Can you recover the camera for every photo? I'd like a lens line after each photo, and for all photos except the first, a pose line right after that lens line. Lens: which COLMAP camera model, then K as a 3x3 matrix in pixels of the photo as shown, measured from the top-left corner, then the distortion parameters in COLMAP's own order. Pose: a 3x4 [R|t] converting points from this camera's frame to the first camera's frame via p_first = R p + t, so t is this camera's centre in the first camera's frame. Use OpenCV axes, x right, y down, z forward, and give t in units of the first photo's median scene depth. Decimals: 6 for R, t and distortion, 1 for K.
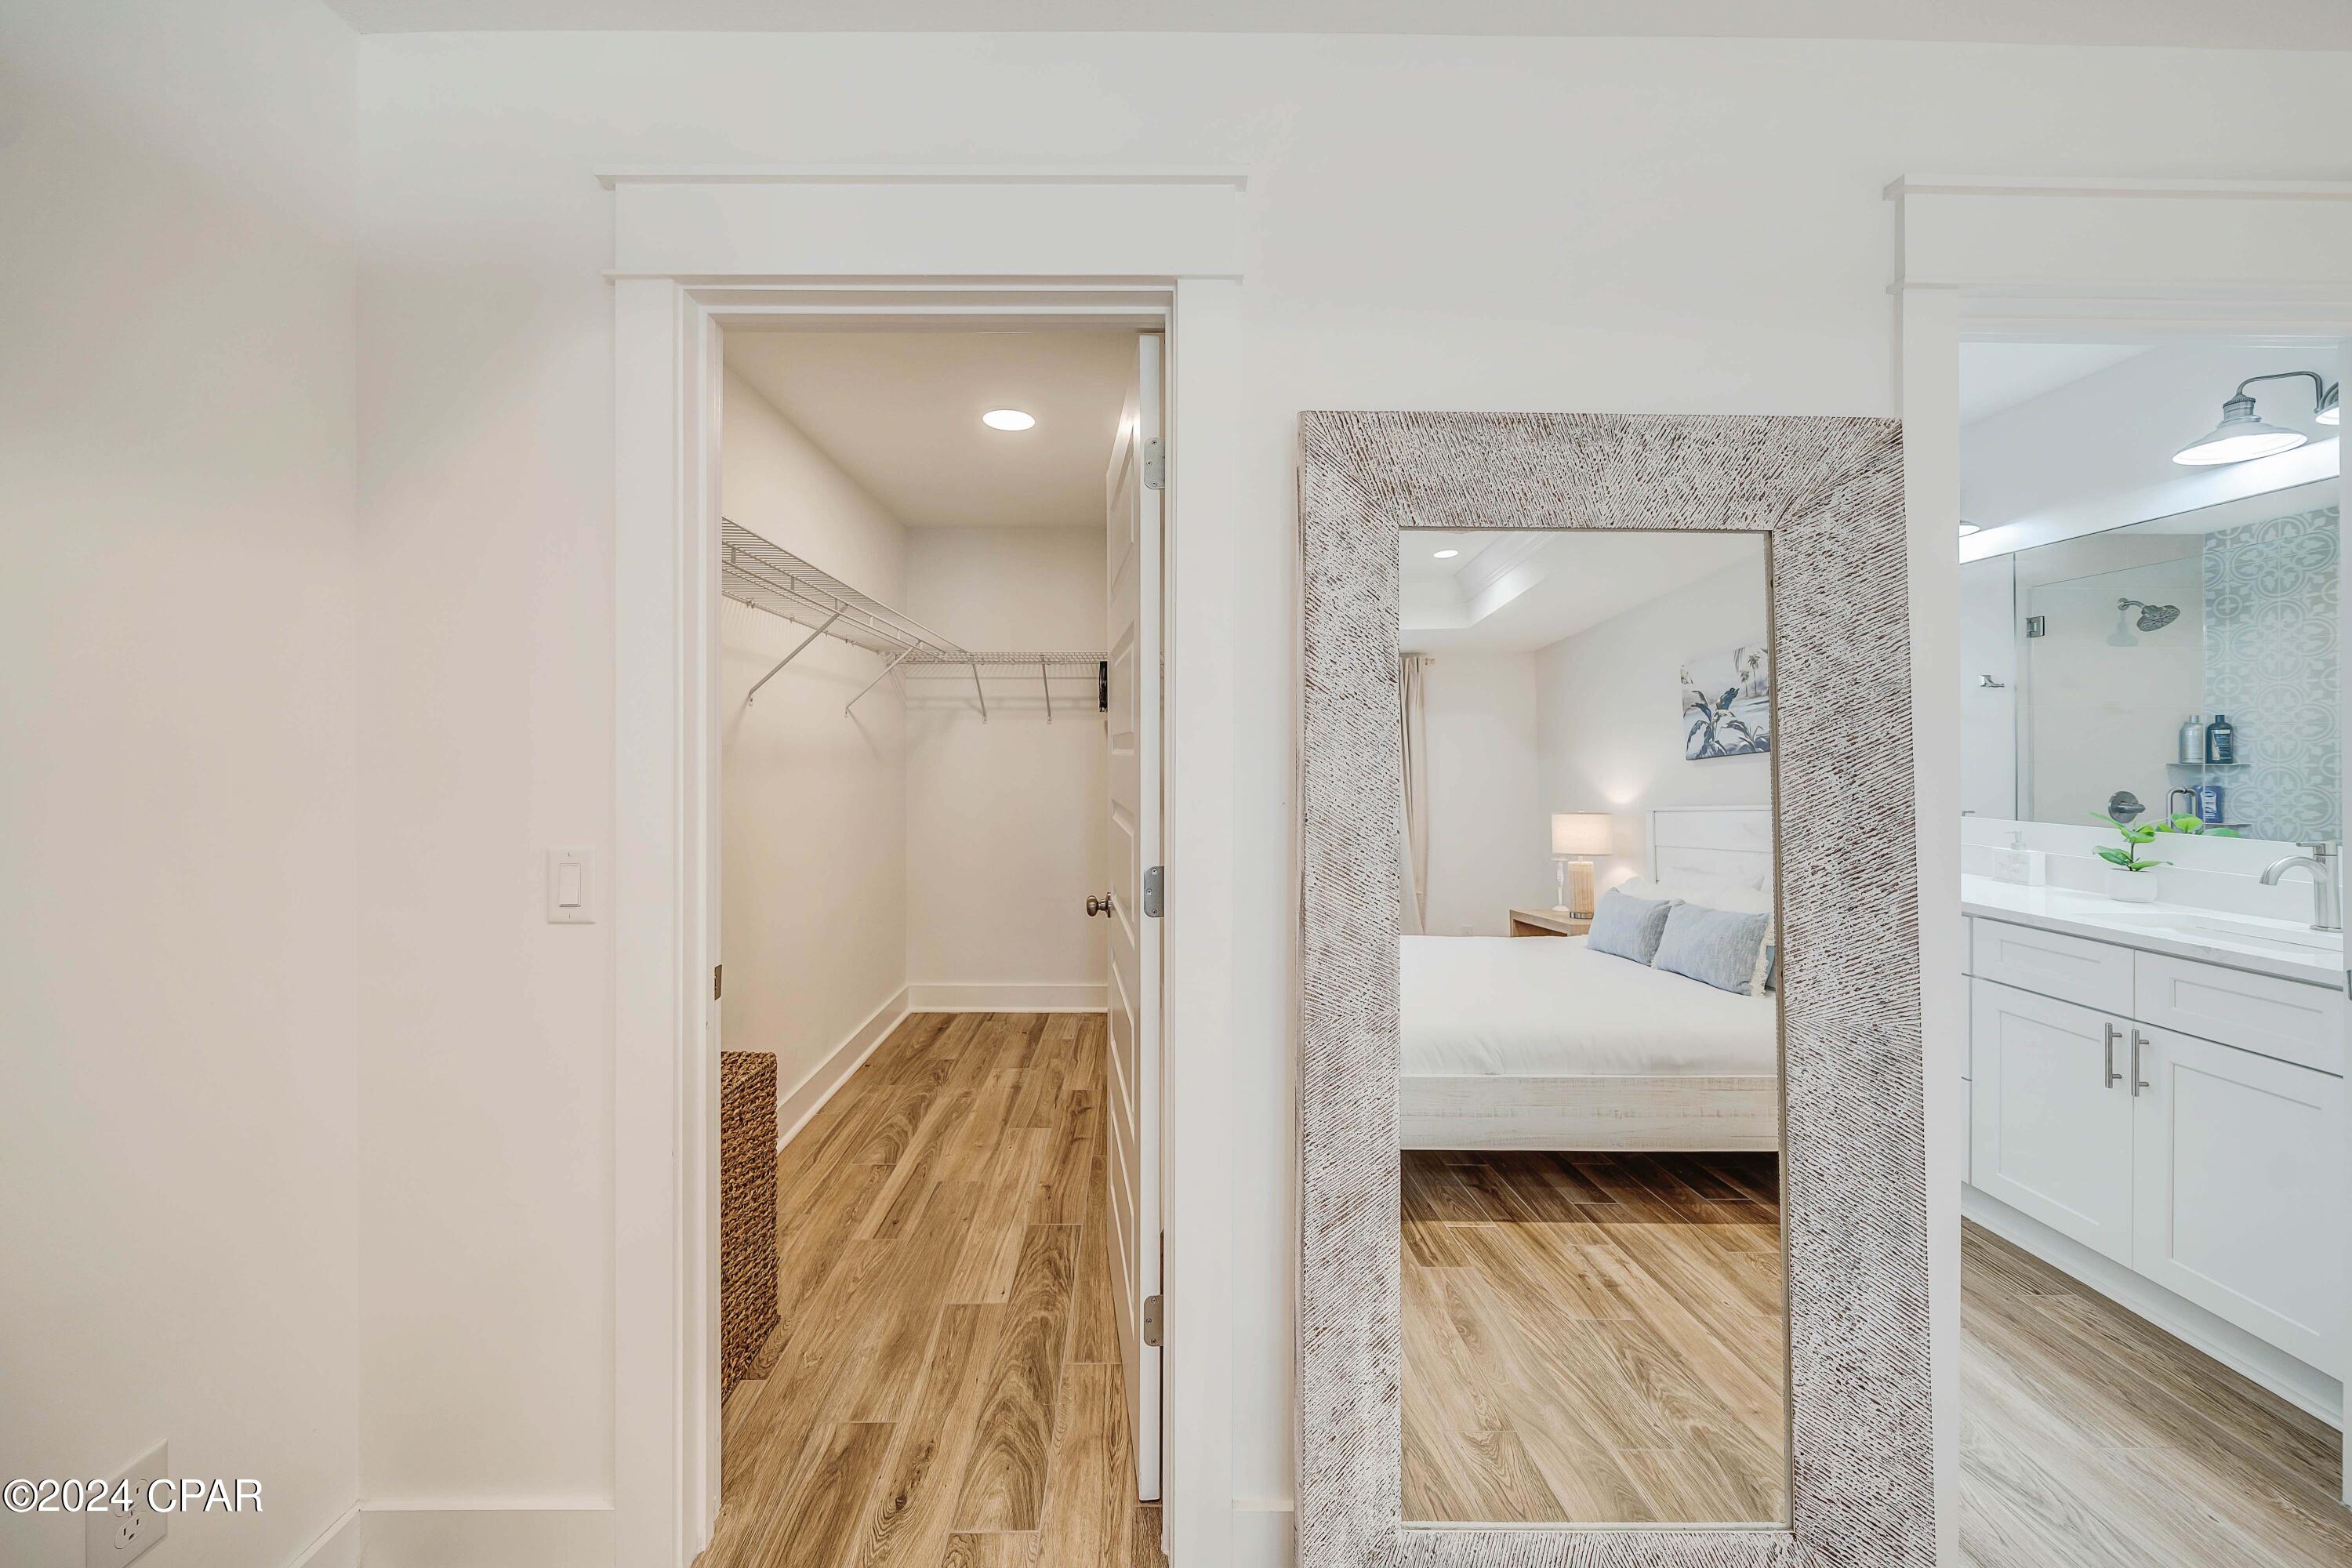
lens RADIAL K [[847.0, 0, 1185.7], [0, 847.0, 744.4], [0, 0, 1]] dist [0.000285, 0.000369]
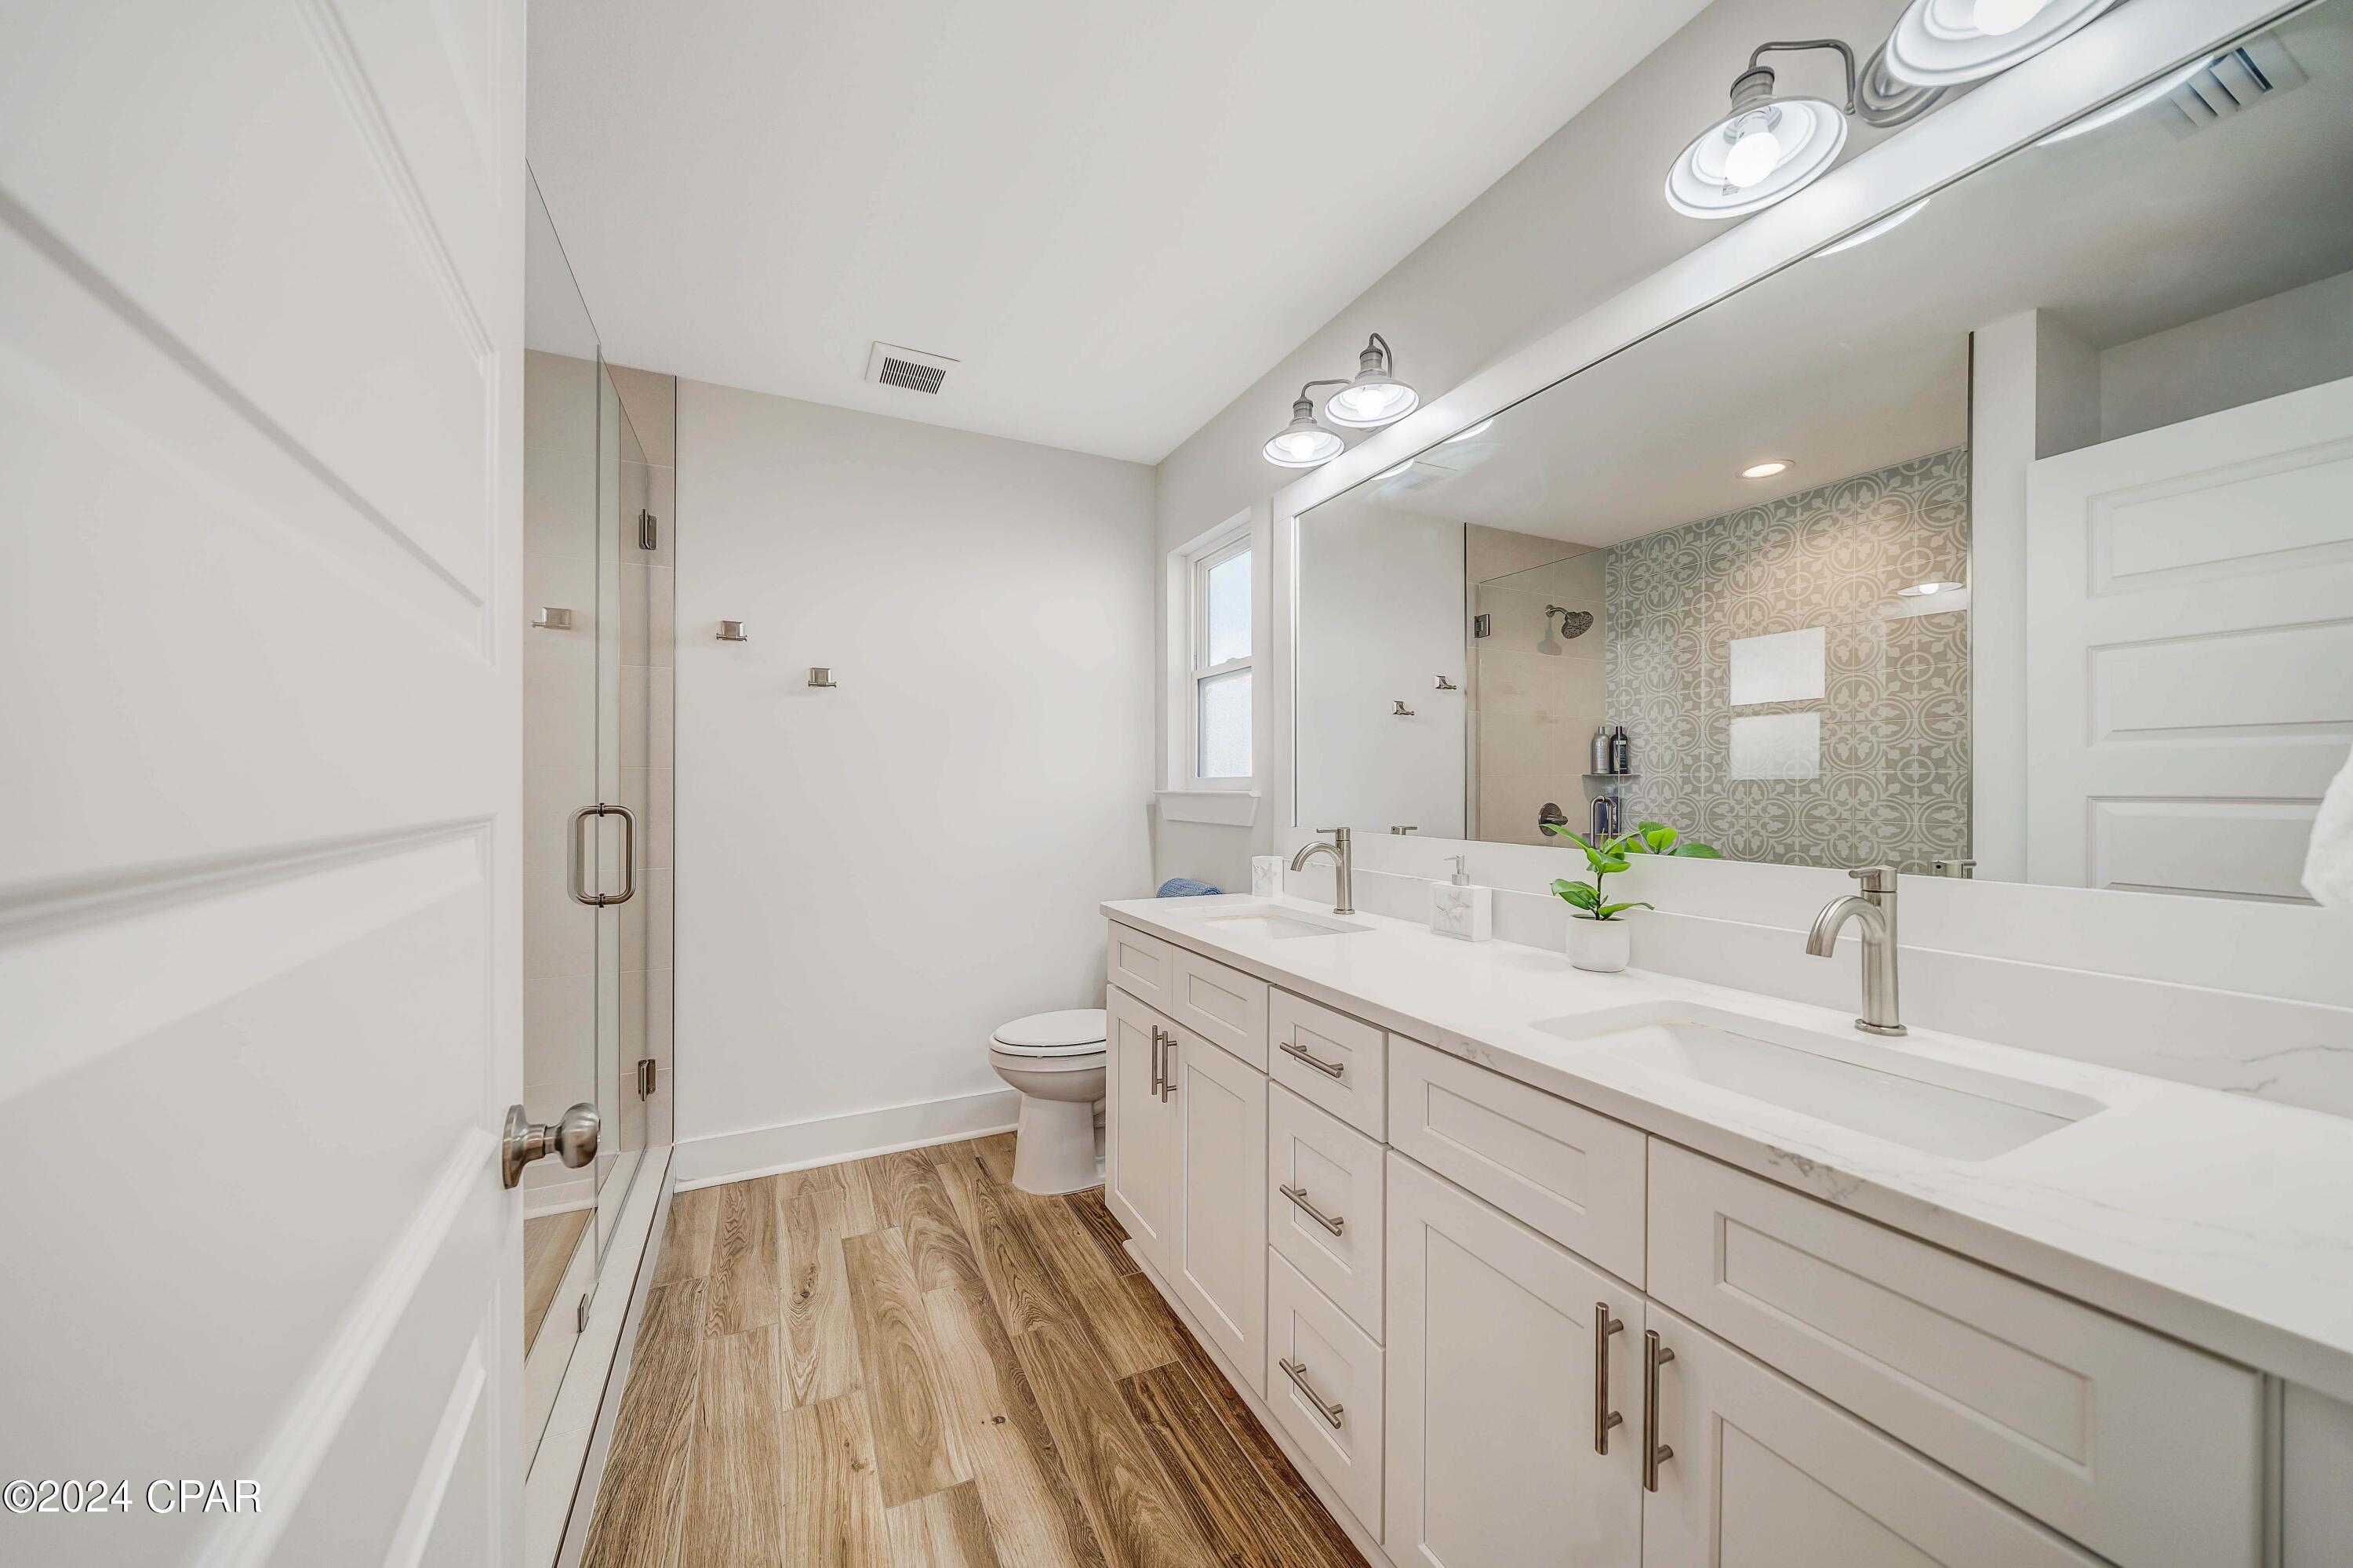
lens RADIAL K [[832.2, 0, 1165.2], [0, 832.2, 779.4], [0, 0, 1]] dist [-0.001371, -0.000135]
pose [[0.912782, -0.002571, 0.408439, 0.335376], [0.001758, 0.999996, 0.002366, 0.026907], [-0.408443, -0.001442, 0.912783, 0.331740]]
